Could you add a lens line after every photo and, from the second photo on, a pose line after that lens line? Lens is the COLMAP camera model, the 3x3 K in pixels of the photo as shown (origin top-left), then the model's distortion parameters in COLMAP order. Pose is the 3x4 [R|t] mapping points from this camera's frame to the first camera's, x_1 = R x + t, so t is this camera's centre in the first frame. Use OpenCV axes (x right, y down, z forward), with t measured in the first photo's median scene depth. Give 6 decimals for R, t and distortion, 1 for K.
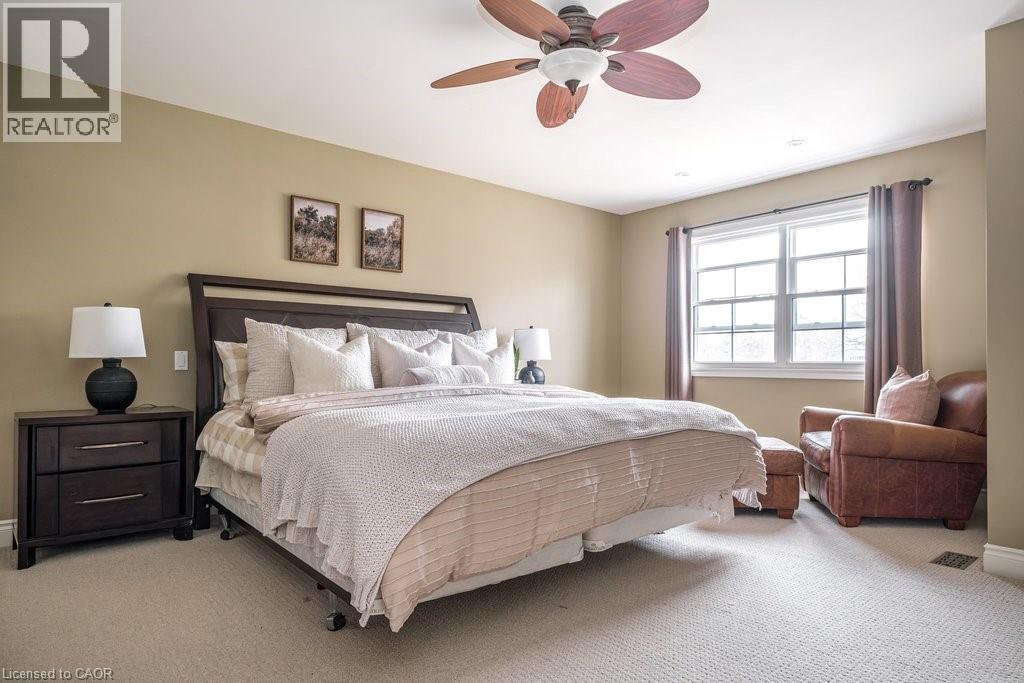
lens RADIAL K [[582.4, 0, 509.6], [0, 582.4, 351.6], [0, 0, 1]] dist [-0.003277, -0.000167]
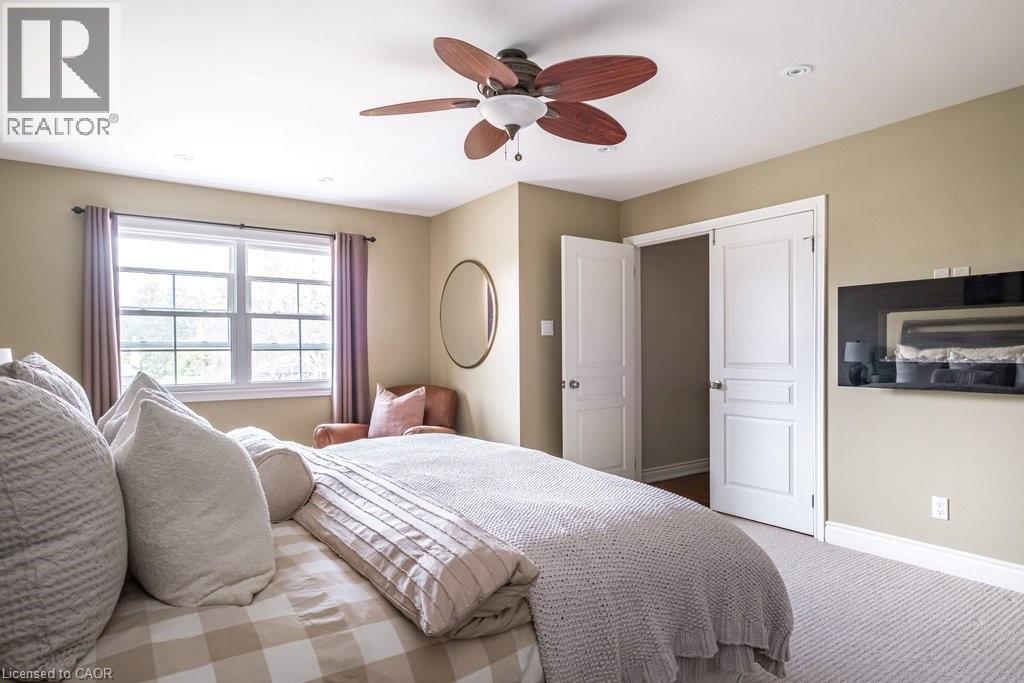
lens RADIAL K [[582.4, 0, 512.4], [0, 582.4, 350.0], [0, 0, 1]] dist [-0.003277, -0.000167]
pose [[0.102086, -0.002516, 0.994772, -0.445553], [-0.006052, 0.999977, 0.003150, -0.042444], [-0.994757, -0.006342, 0.102068, 0.453607]]
